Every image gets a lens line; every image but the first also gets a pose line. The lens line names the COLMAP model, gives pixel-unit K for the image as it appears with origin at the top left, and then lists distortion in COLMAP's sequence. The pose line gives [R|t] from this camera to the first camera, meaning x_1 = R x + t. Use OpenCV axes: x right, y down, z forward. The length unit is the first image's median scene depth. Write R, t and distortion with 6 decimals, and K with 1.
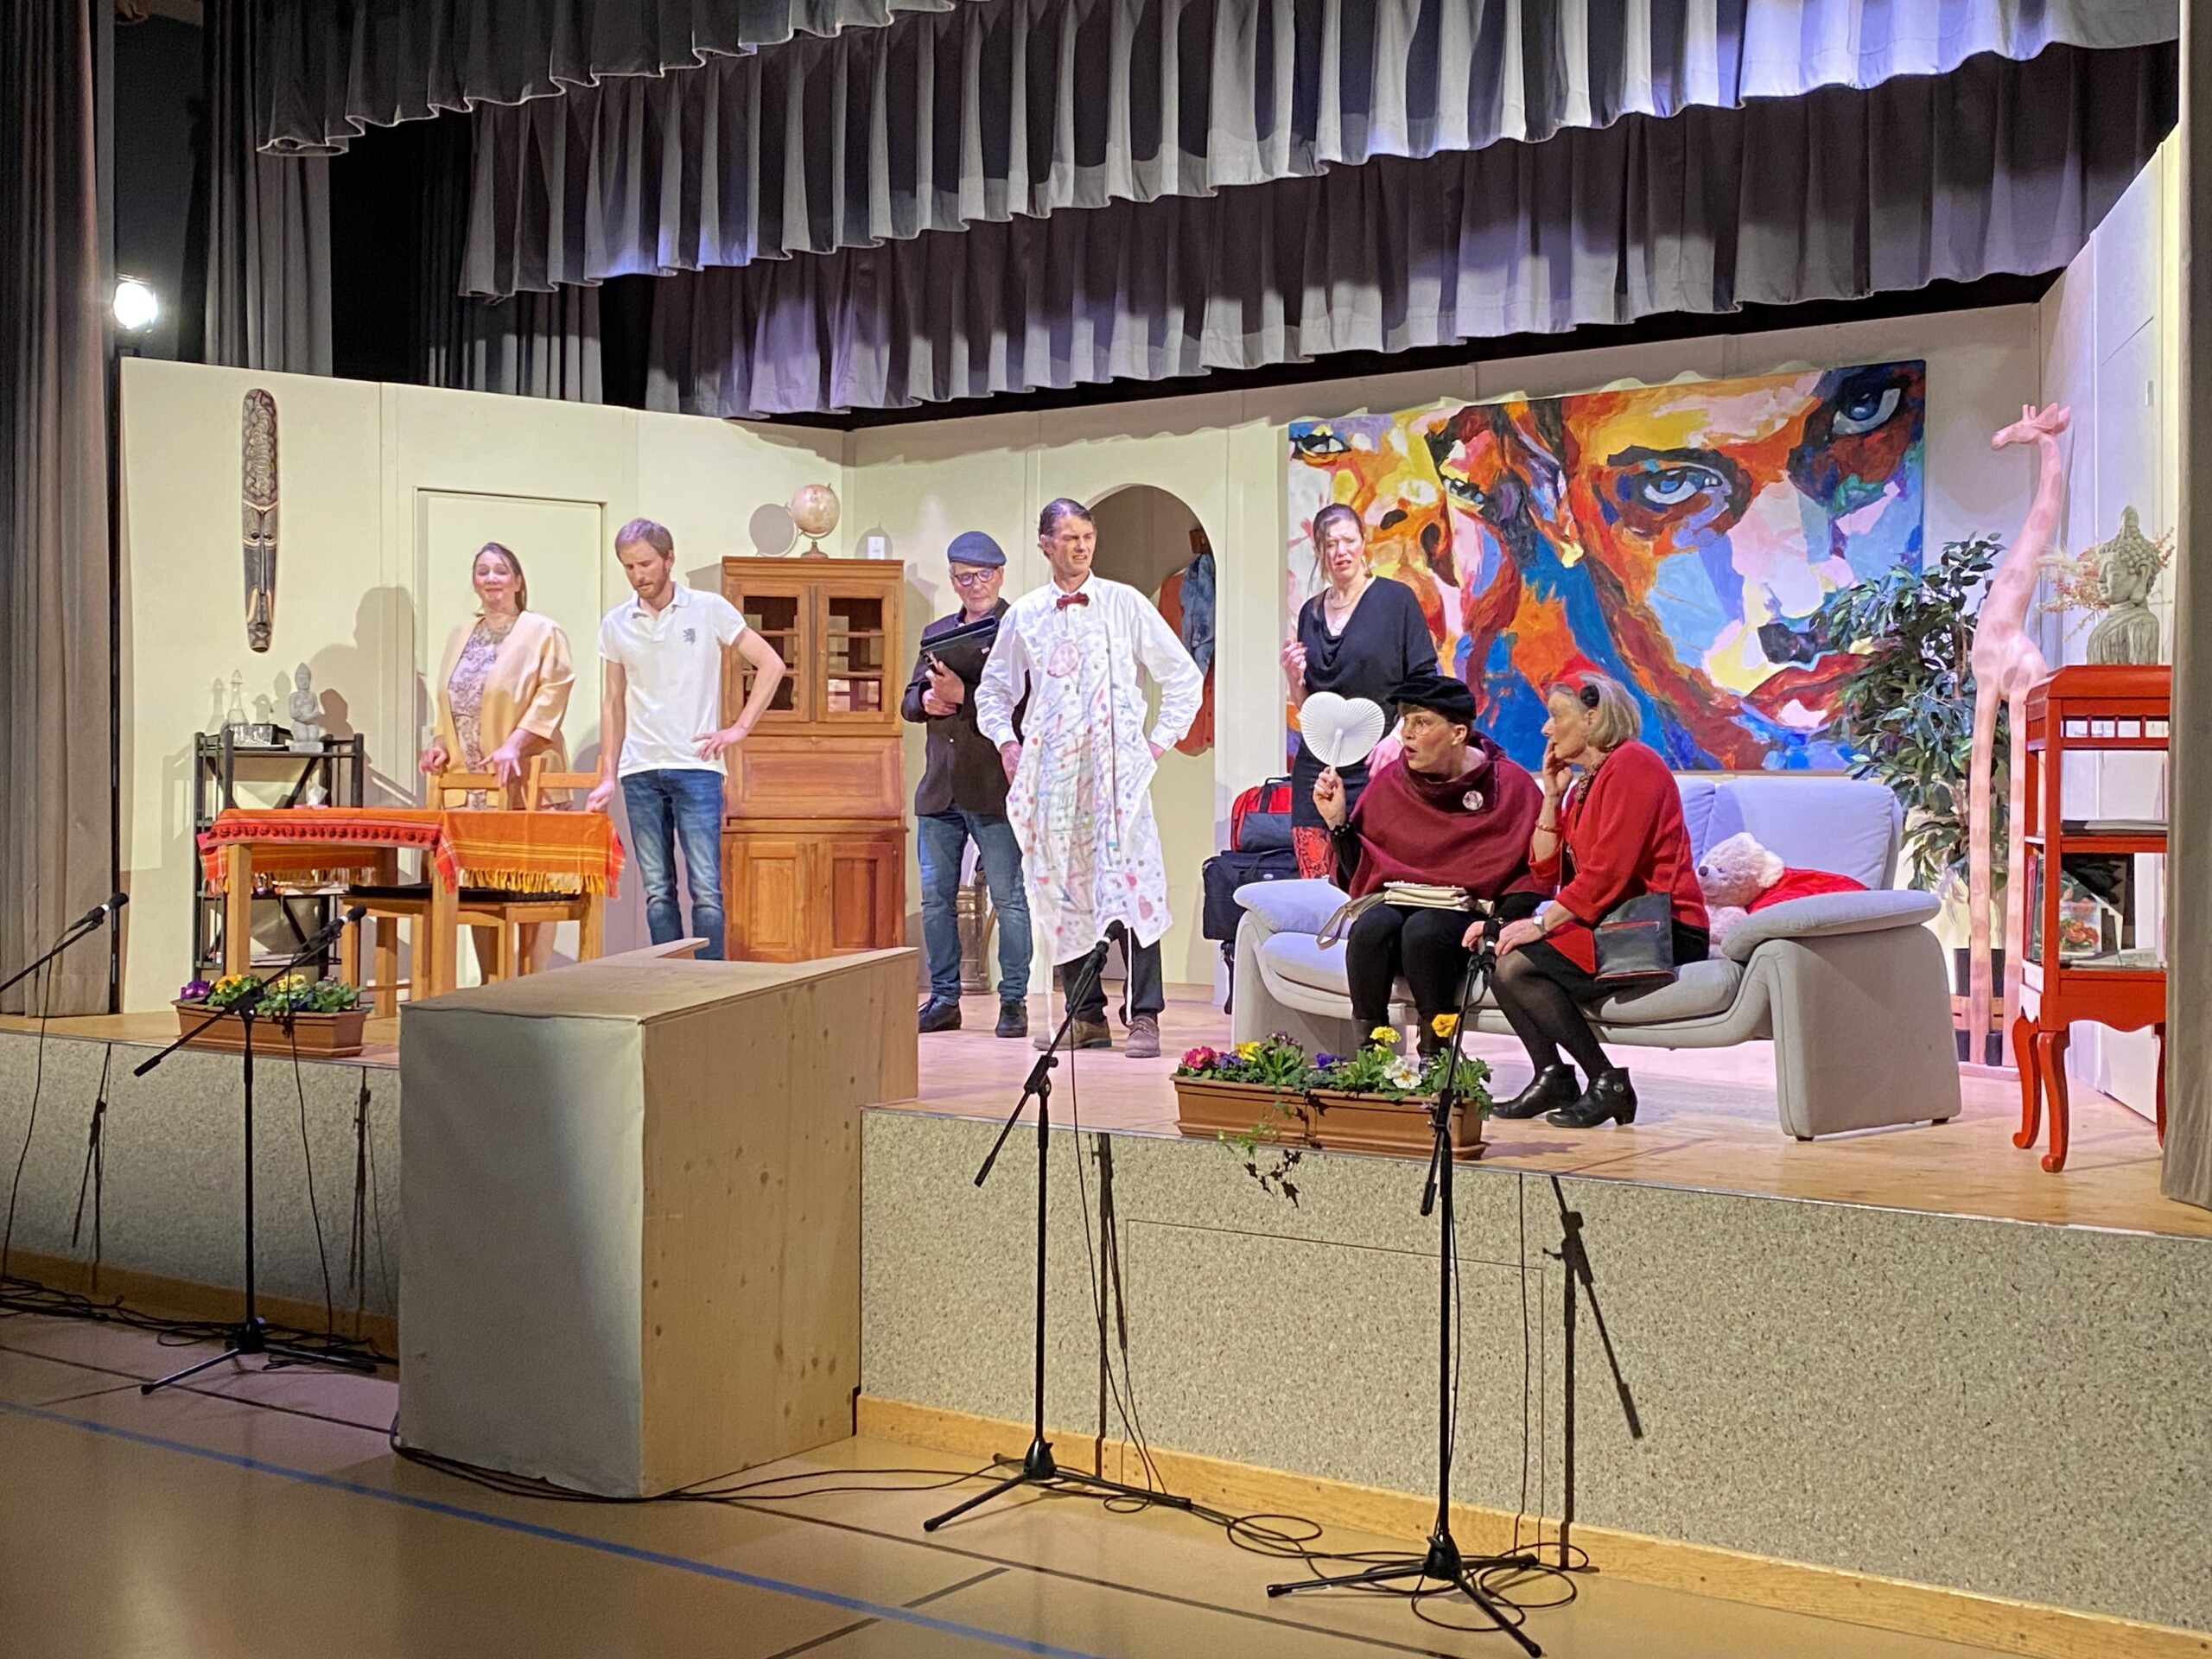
lens RADIAL K [[2651.1, 0, 1105.0], [0, 2651.1, 828.8], [0, 0, 1]] dist [-0.004375, 0.000000]
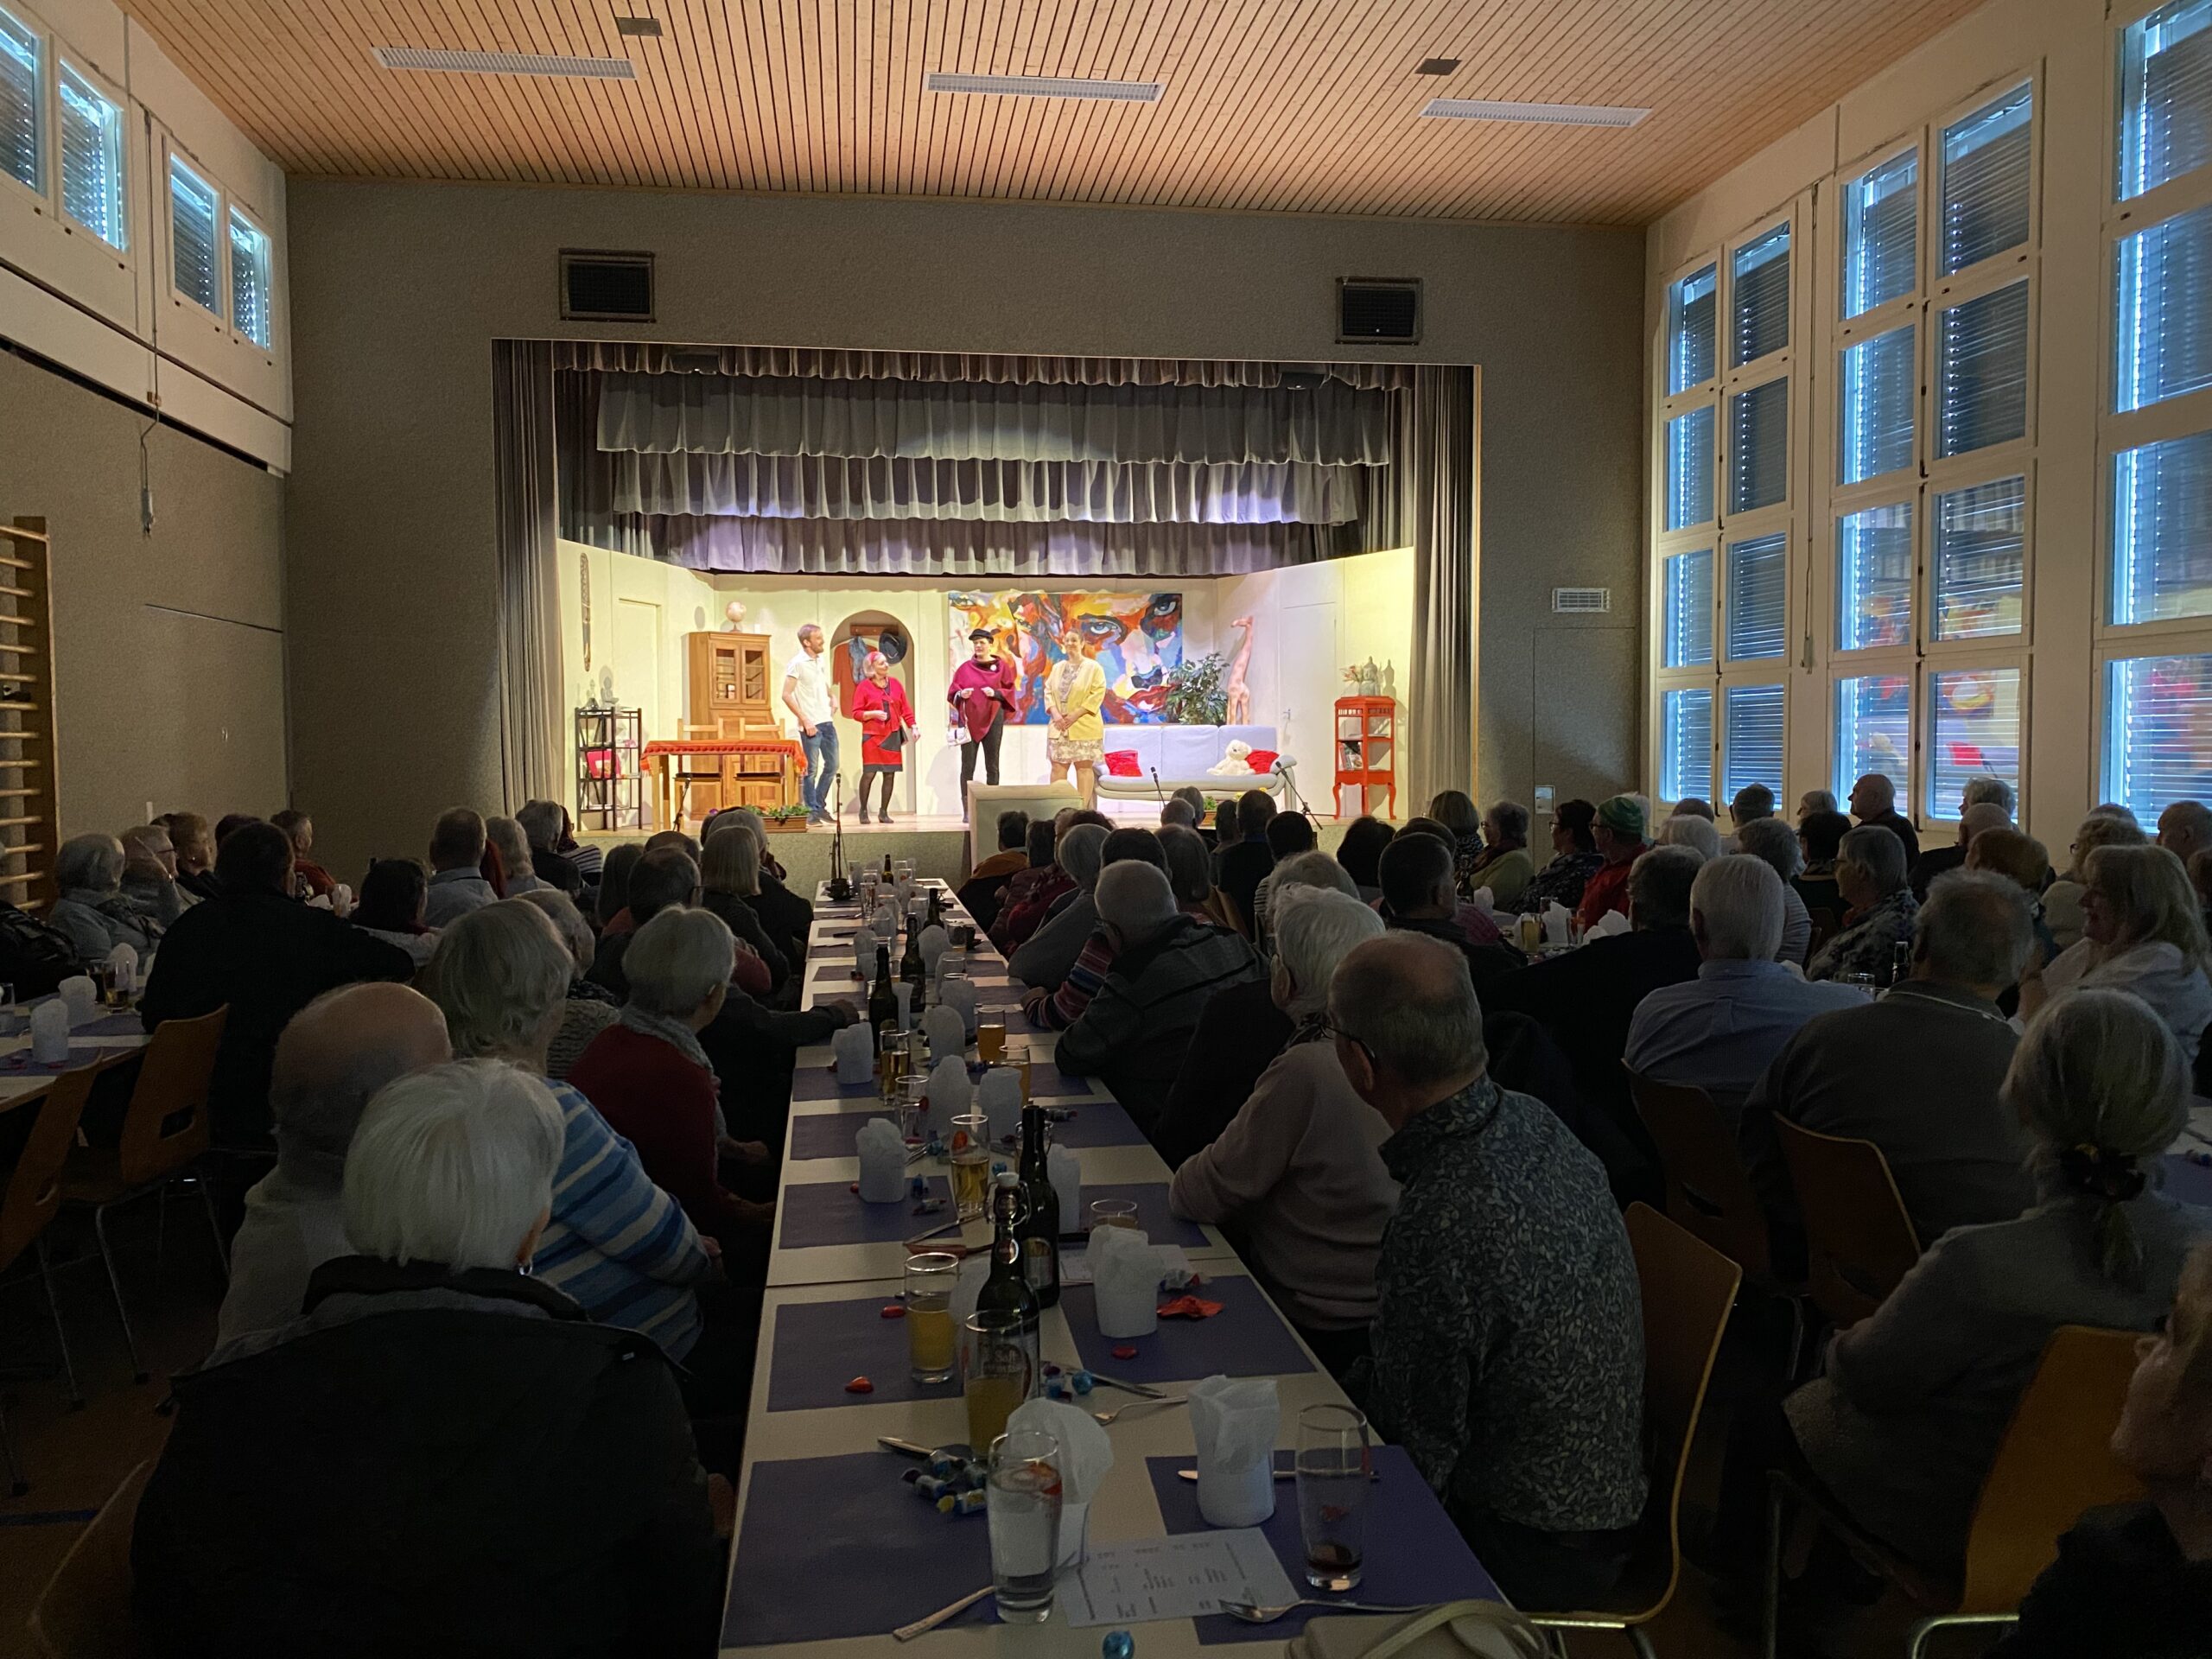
lens RADIAL K [[1649.3, 0, 1104.9], [0, 1649.3, 836.1], [0, 0, 1]] dist [0.006444, -0.007846]
pose [[0.719225, -0.047717, 0.693137, -1.064213], [0.013067, 0.998391, 0.055172, 0.001659], [-0.694655, -0.030623, 0.718691, -0.334576]]
